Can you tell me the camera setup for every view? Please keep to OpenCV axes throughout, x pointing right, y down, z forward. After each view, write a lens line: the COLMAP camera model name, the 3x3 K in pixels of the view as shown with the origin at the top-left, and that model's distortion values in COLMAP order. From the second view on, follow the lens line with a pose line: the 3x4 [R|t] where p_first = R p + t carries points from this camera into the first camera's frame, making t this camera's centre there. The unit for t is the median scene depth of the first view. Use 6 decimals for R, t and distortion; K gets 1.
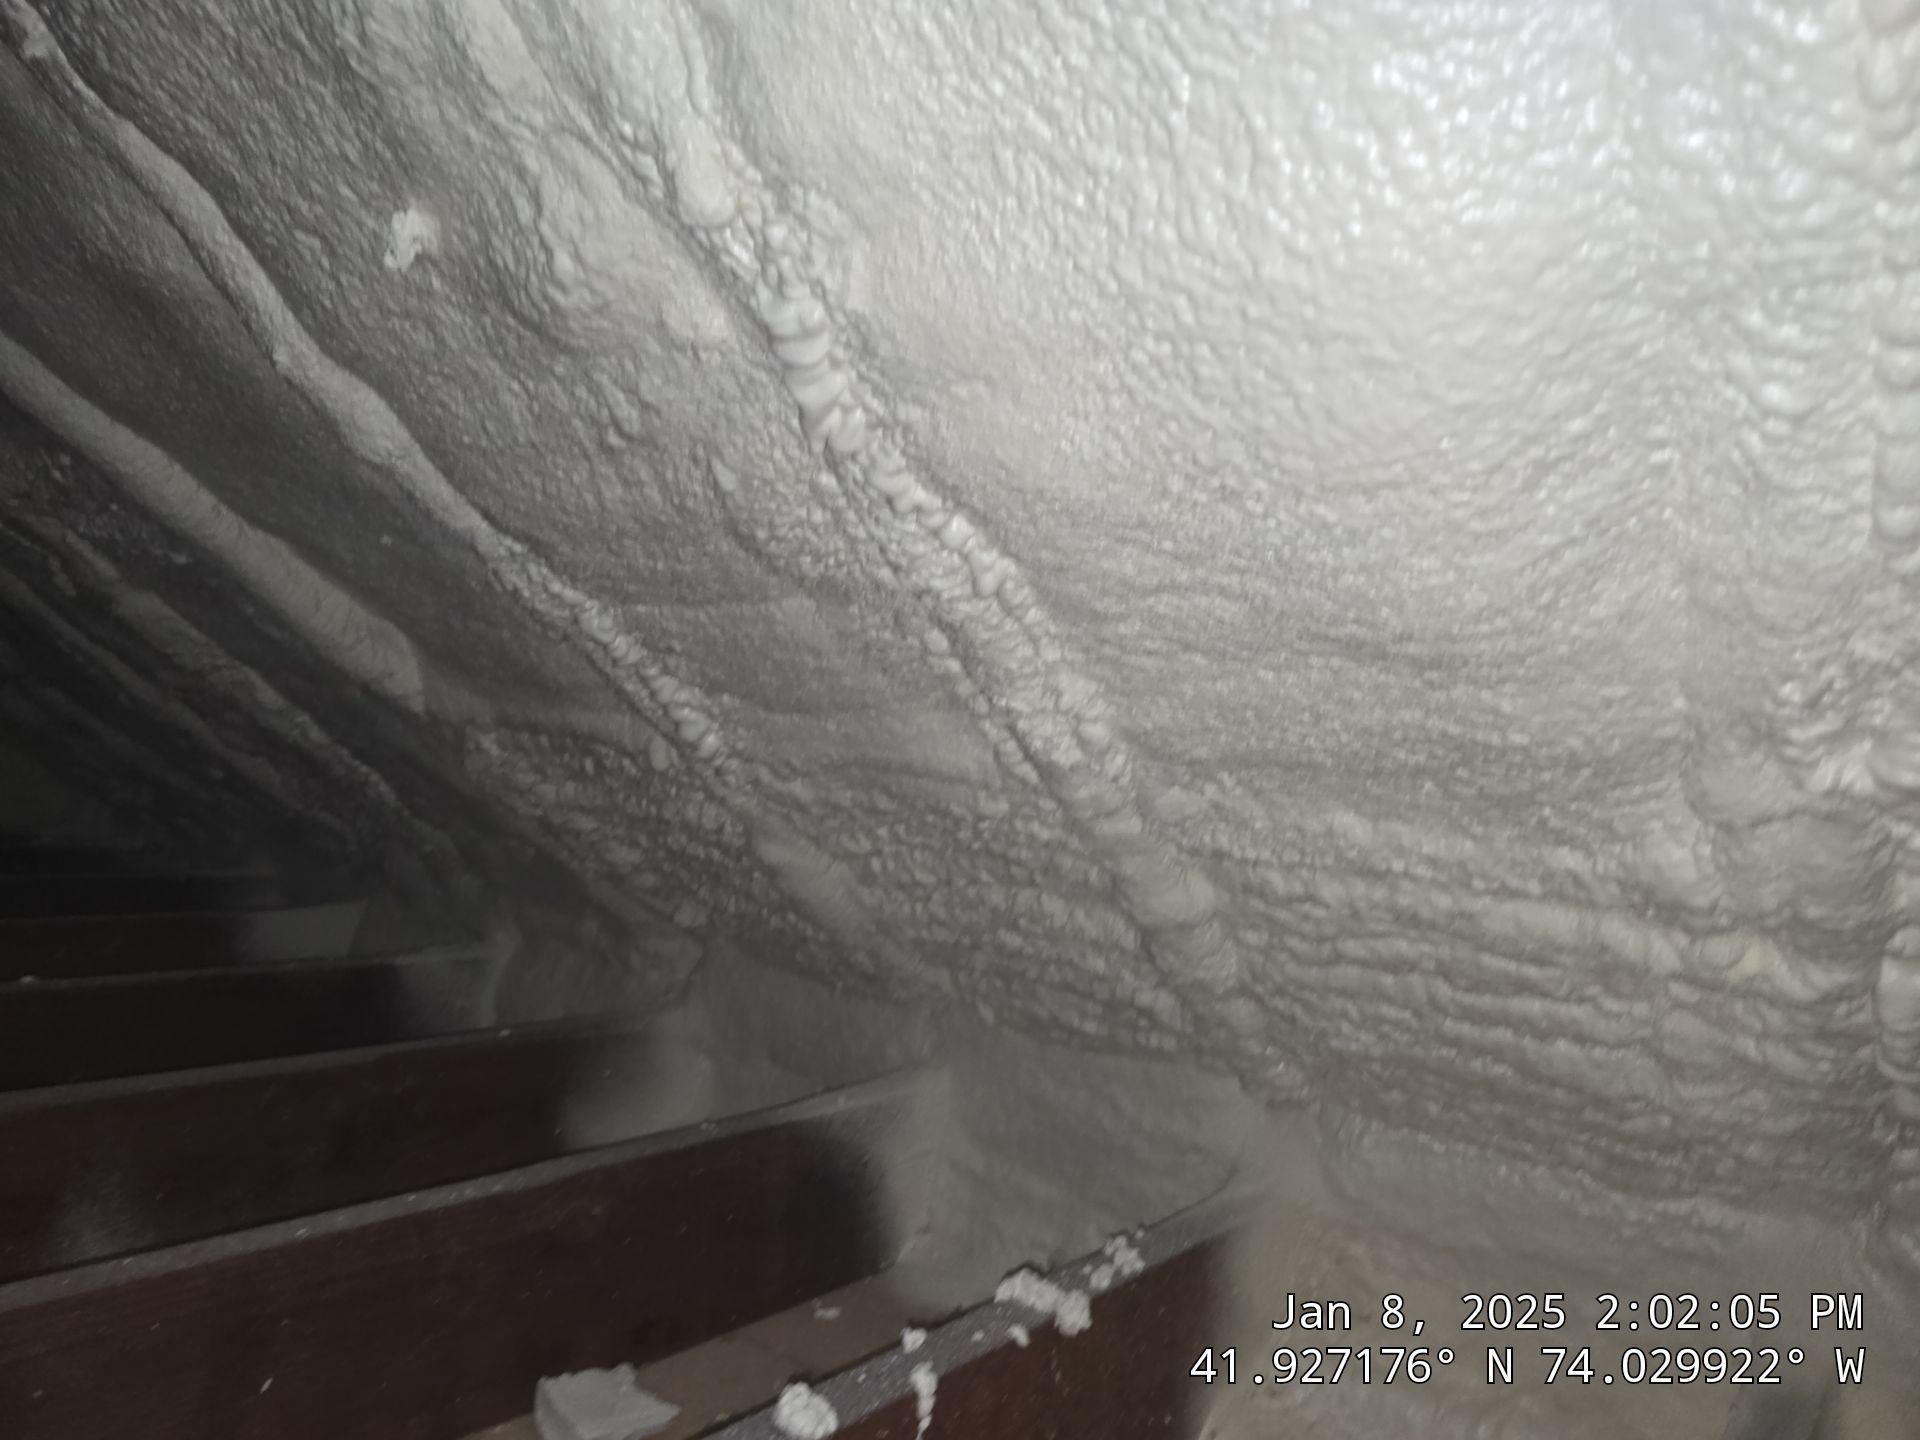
lens RADIAL K [[1272.4, 0, 976.0], [0, 1272.4, 723.3], [0, 0, 1]] dist [0.068722, -0.071753]
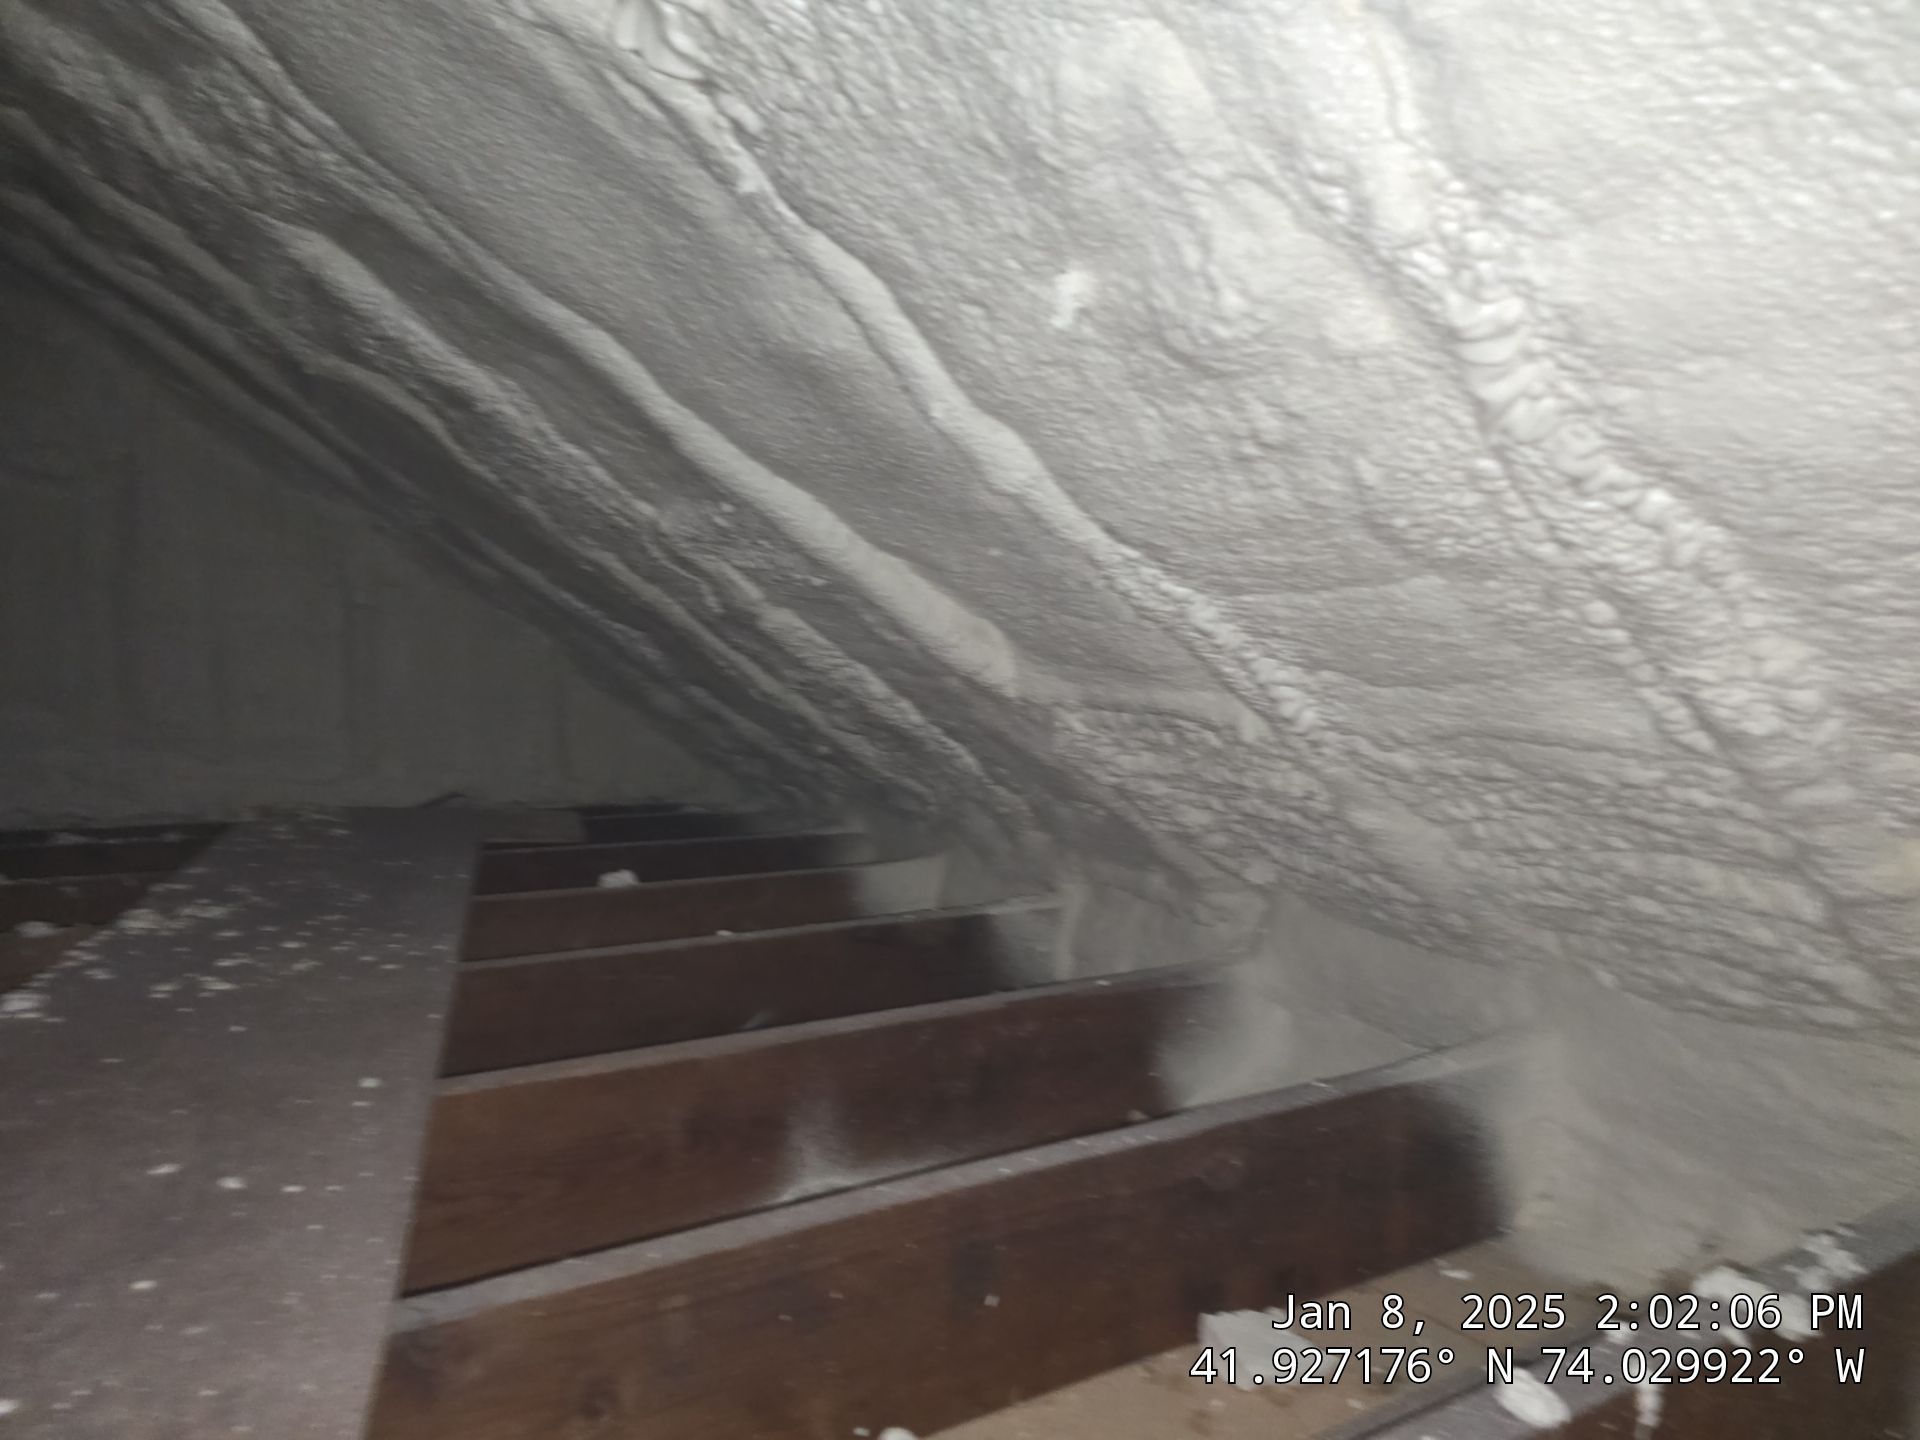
lens RADIAL K [[1272.4, 0, 976.0], [0, 1272.4, 723.3], [0, 0, 1]] dist [0.068722, -0.071753]
pose [[0.934276, -0.056896, -0.351982, -0.127075], [0.077568, 0.995976, 0.044899, -0.059875], [0.348011, -0.069250, 0.934929, -0.050758]]
